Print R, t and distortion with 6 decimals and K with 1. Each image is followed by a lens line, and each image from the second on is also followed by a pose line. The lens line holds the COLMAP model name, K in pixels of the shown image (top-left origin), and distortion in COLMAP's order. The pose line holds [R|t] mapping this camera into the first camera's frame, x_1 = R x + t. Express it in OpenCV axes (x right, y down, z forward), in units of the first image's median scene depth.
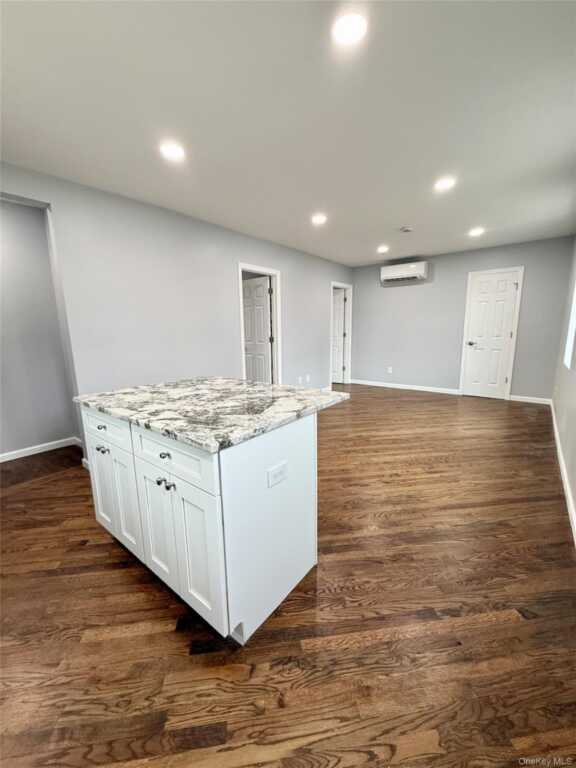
lens RADIAL K [[304.9, 0, 286.1], [0, 304.9, 382.9], [0, 0, 1]] dist [-0.000441, -0.000255]
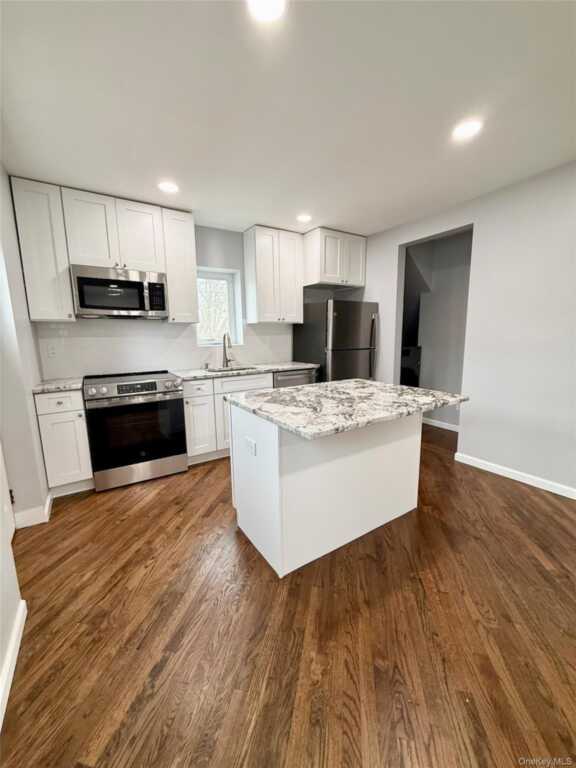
lens RADIAL K [[304.9, 0, 286.1], [0, 304.9, 382.9], [0, 0, 1]] dist [-0.000441, -0.000255]
pose [[-0.318648, 0.171034, -0.932315, 0.498816], [-0.152034, 0.961629, 0.228374, -0.133644], [0.935601, 0.214515, -0.280418, 0.639444]]
